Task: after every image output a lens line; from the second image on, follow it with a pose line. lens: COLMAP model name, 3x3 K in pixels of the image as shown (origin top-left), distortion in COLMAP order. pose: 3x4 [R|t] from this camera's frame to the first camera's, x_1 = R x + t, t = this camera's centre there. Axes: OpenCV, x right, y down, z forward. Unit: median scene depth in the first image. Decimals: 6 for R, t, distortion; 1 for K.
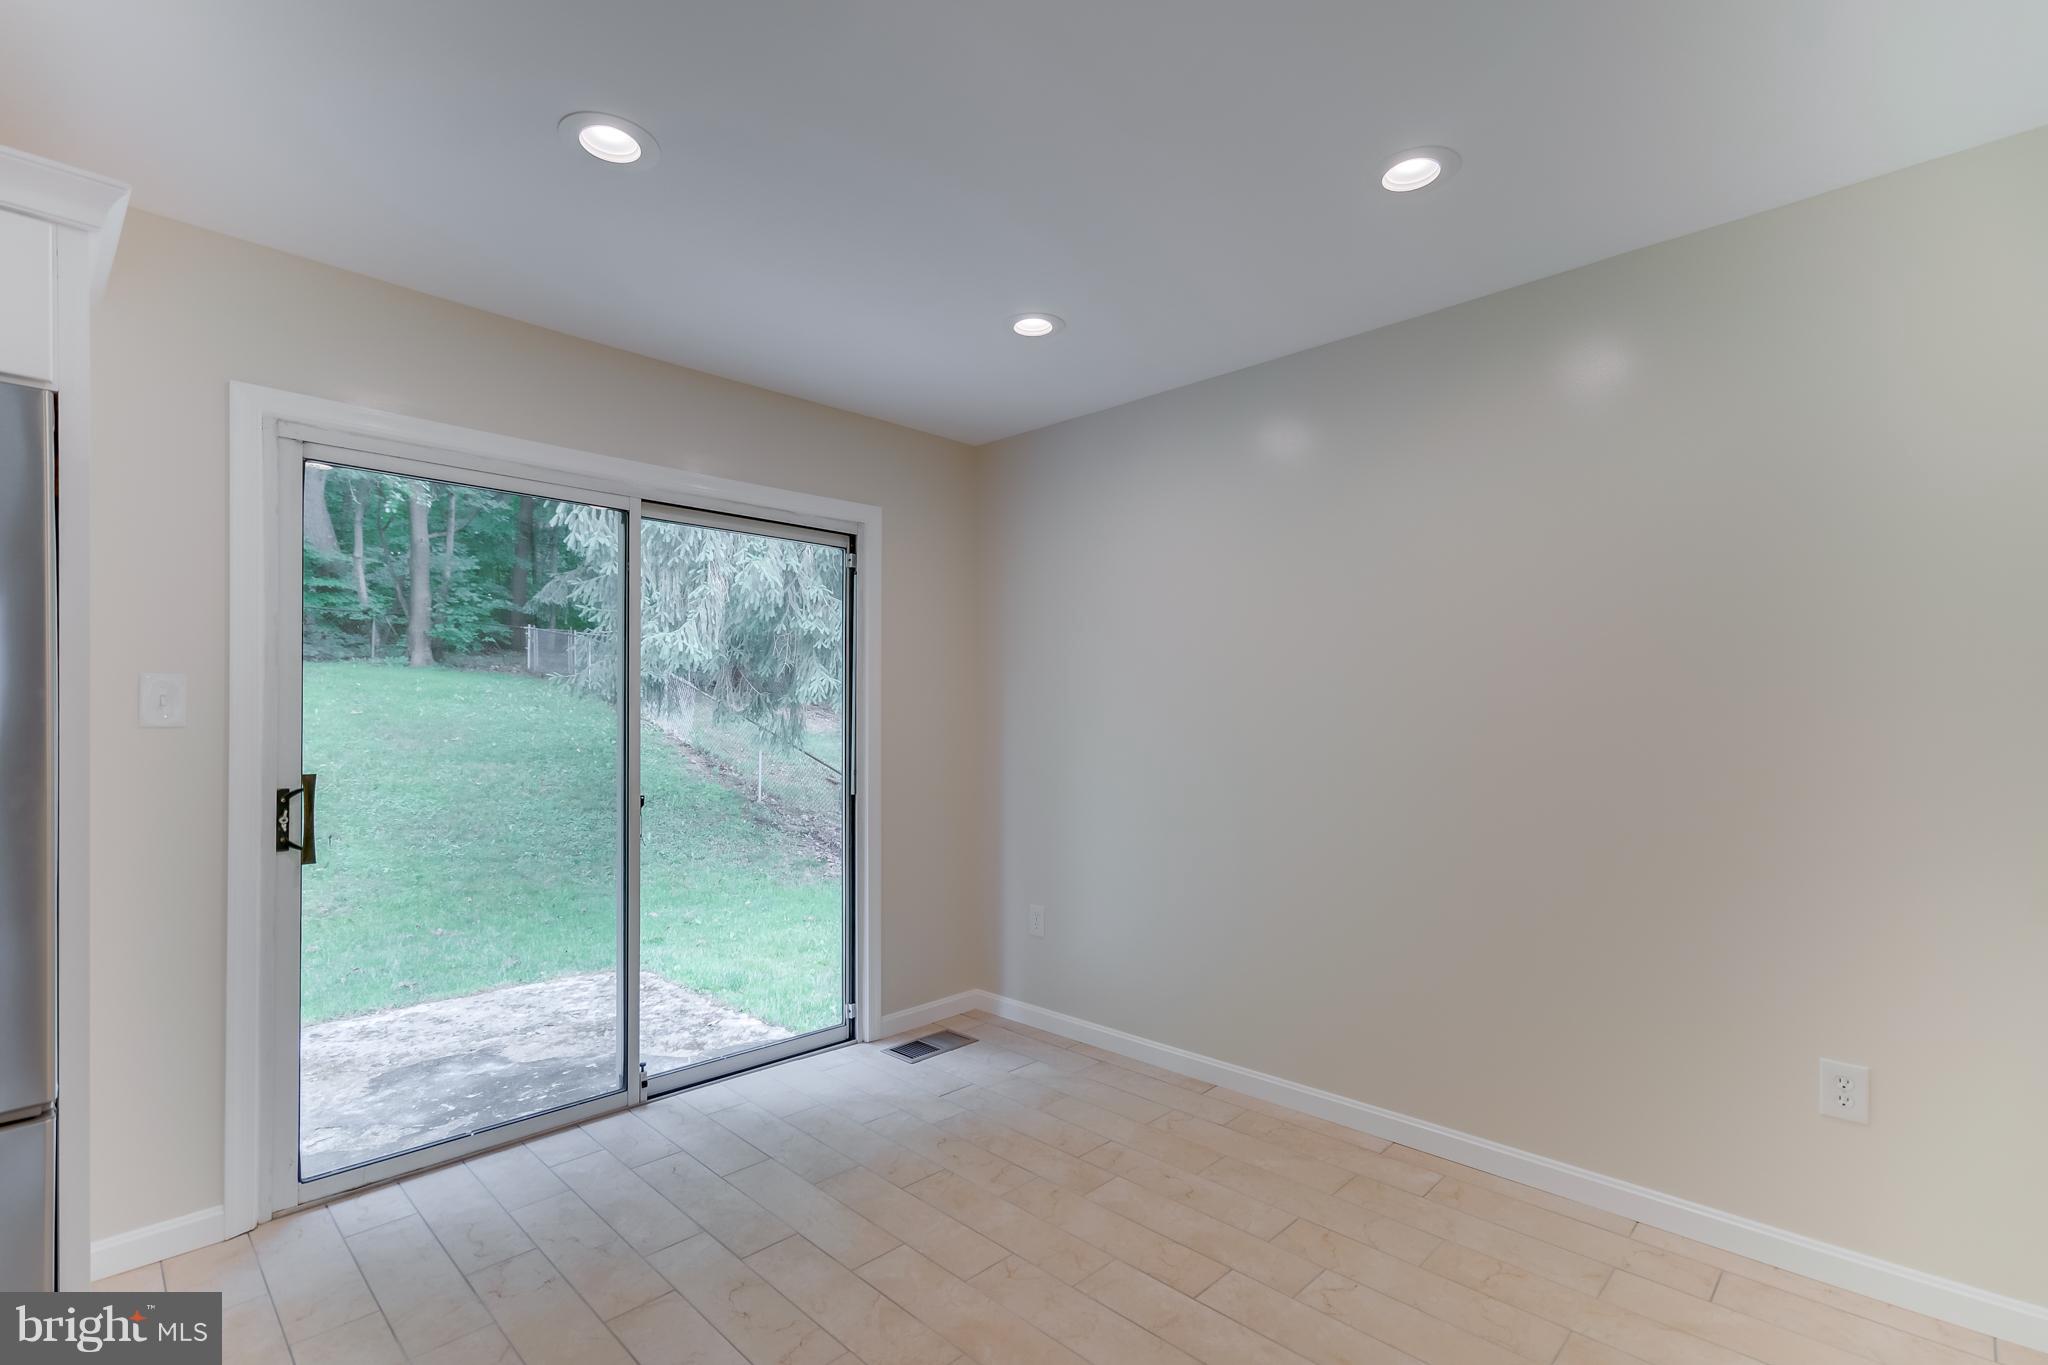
lens RADIAL K [[931.5, 0, 1009.9], [0, 931.5, 698.4], [0, 0, 1]] dist [0.002575, 0.001973]
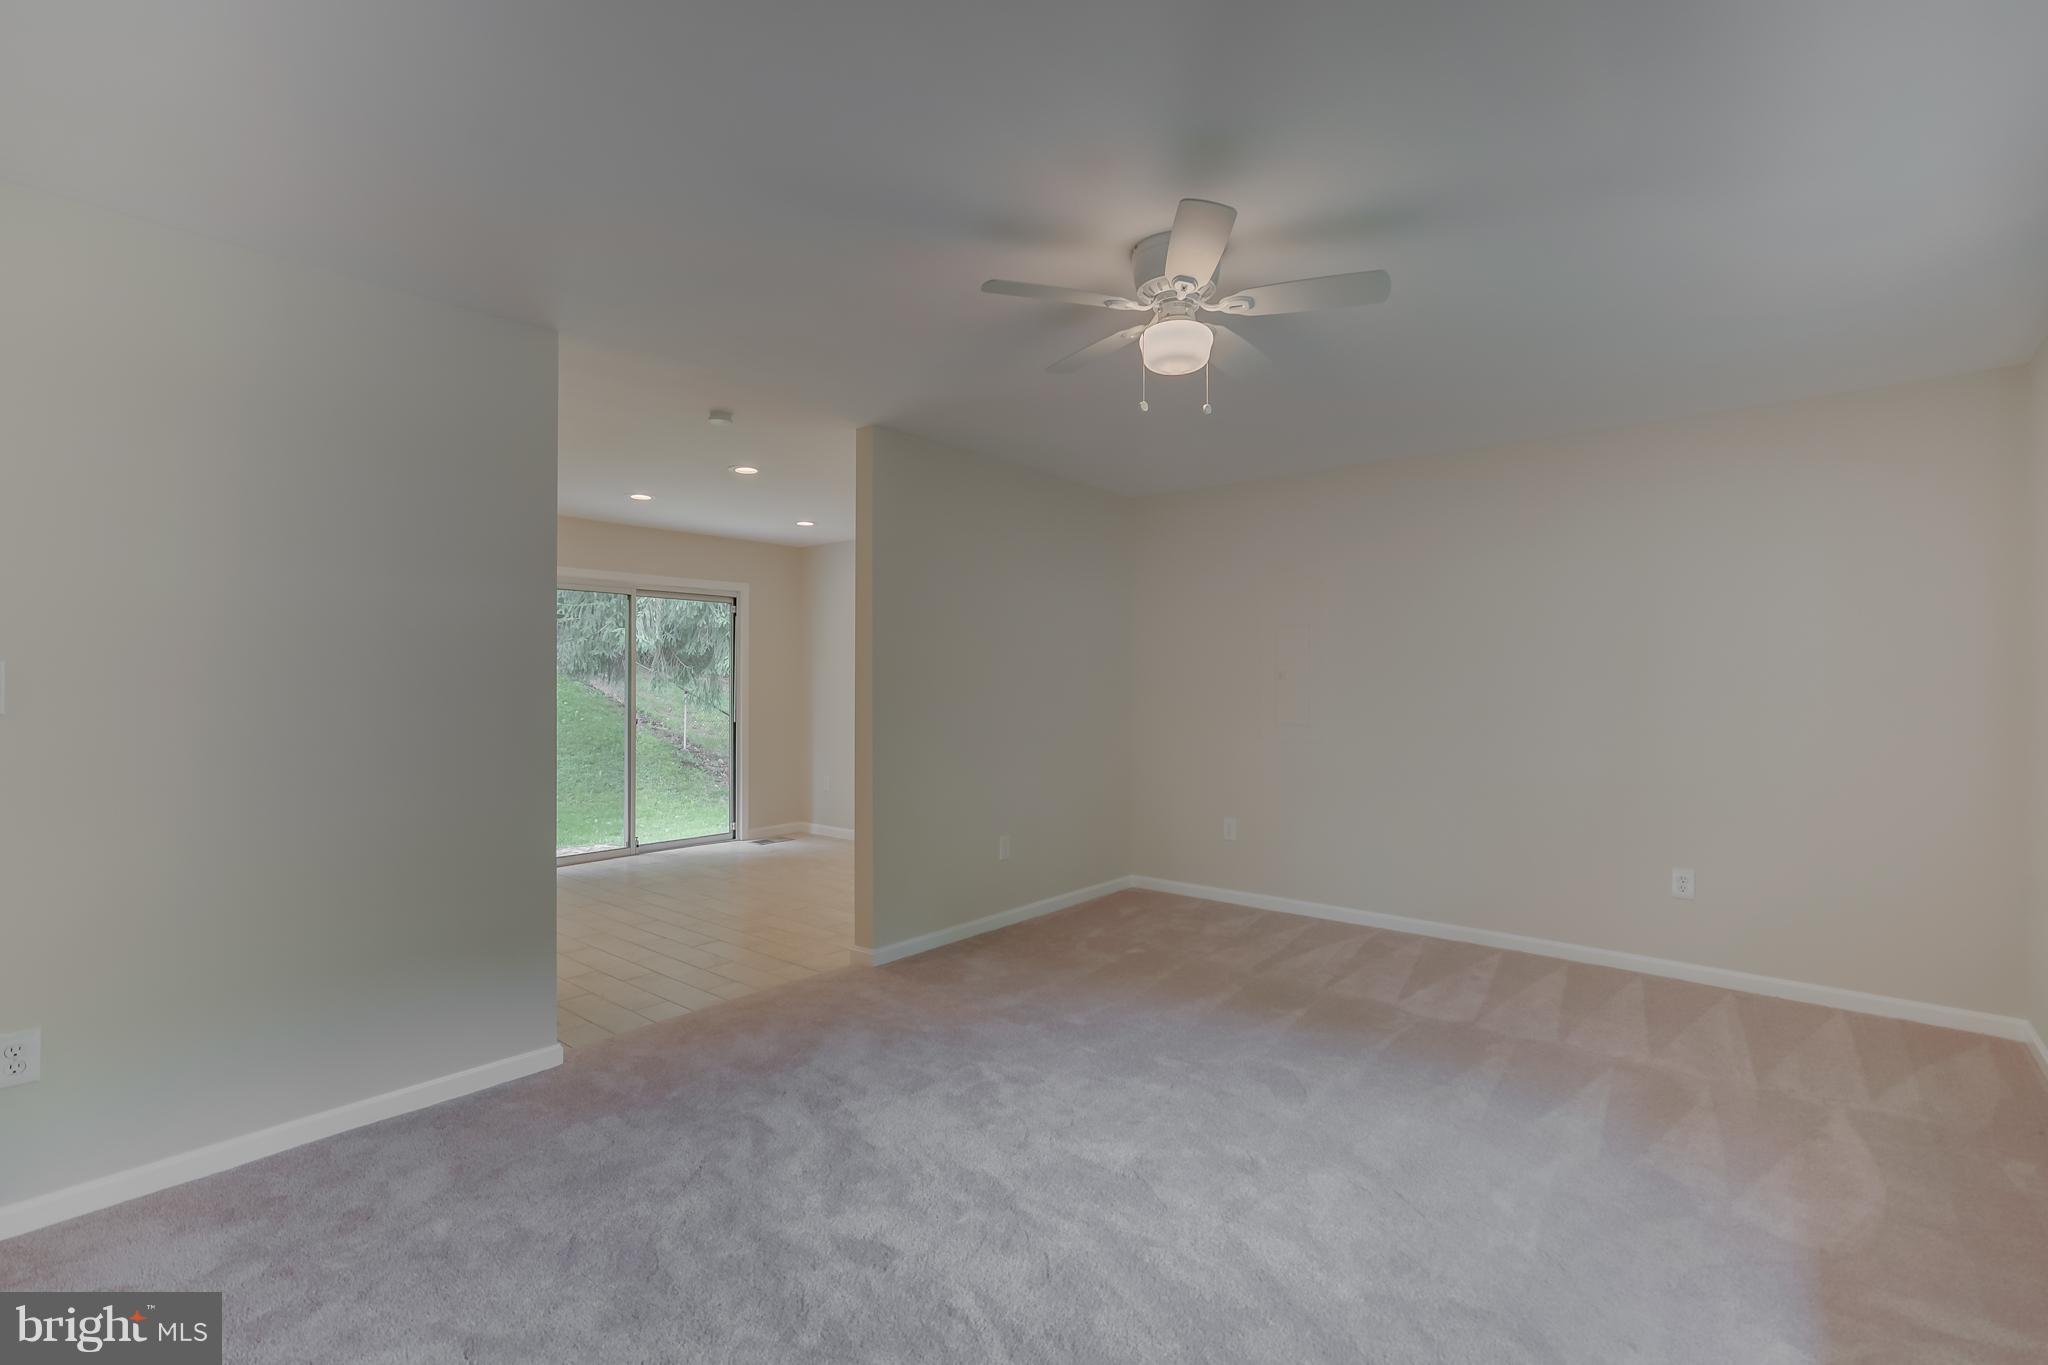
lens RADIAL K [[931.5, 0, 1032.2], [0, 931.5, 677.1], [0, 0, 1]] dist [0.002575, 0.001973]
pose [[0.995247, 0.009004, 0.096963, 0.222515], [-0.010210, 0.999877, 0.011946, -0.025313], [-0.096843, -0.012879, 0.995216, -0.876423]]
